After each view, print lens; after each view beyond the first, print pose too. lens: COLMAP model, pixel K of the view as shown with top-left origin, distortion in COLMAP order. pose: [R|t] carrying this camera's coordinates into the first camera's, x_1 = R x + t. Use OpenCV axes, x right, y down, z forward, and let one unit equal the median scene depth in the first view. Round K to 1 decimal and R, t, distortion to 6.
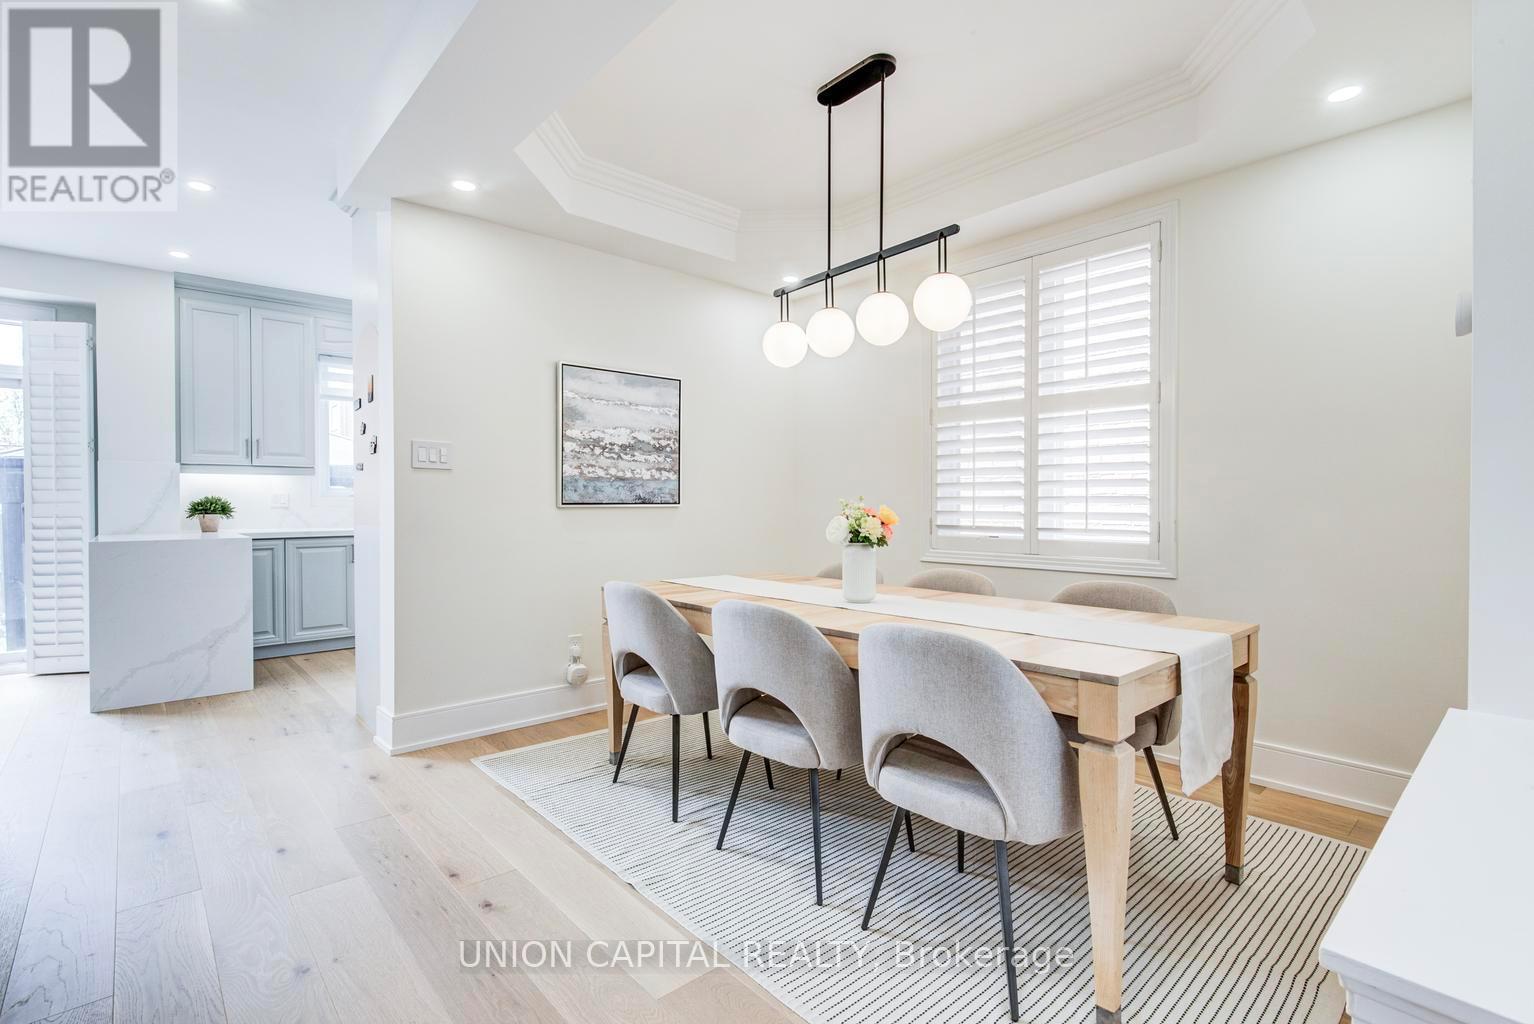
lens RADIAL K [[710.4, 0, 770.7], [0, 710.4, 509.7], [0, 0, 1]] dist [0.003738, 0.002119]
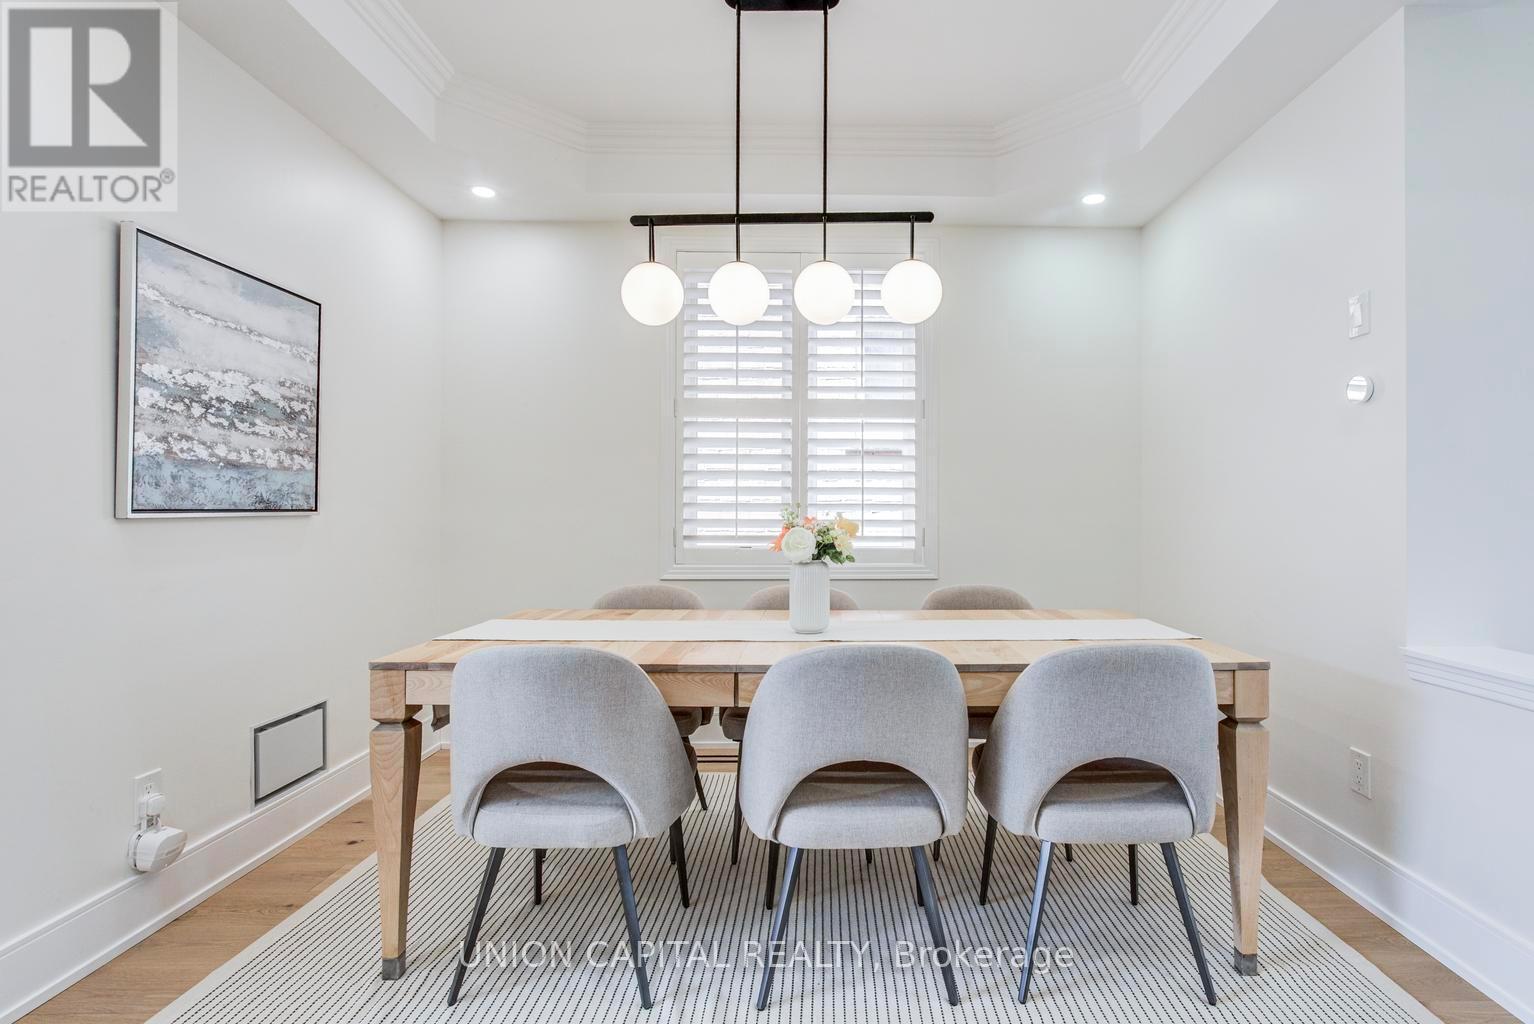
lens RADIAL K [[784.1, 0, 767.9], [0, 784.1, 502.3], [0, 0, 1]] dist [-0.004018, 0.000265]
pose [[0.656396, 0.007690, 0.754377, -0.396041], [0.004620, 0.999888, -0.014212, -0.004646], [-0.754402, 0.012814, 0.656288, 0.298897]]
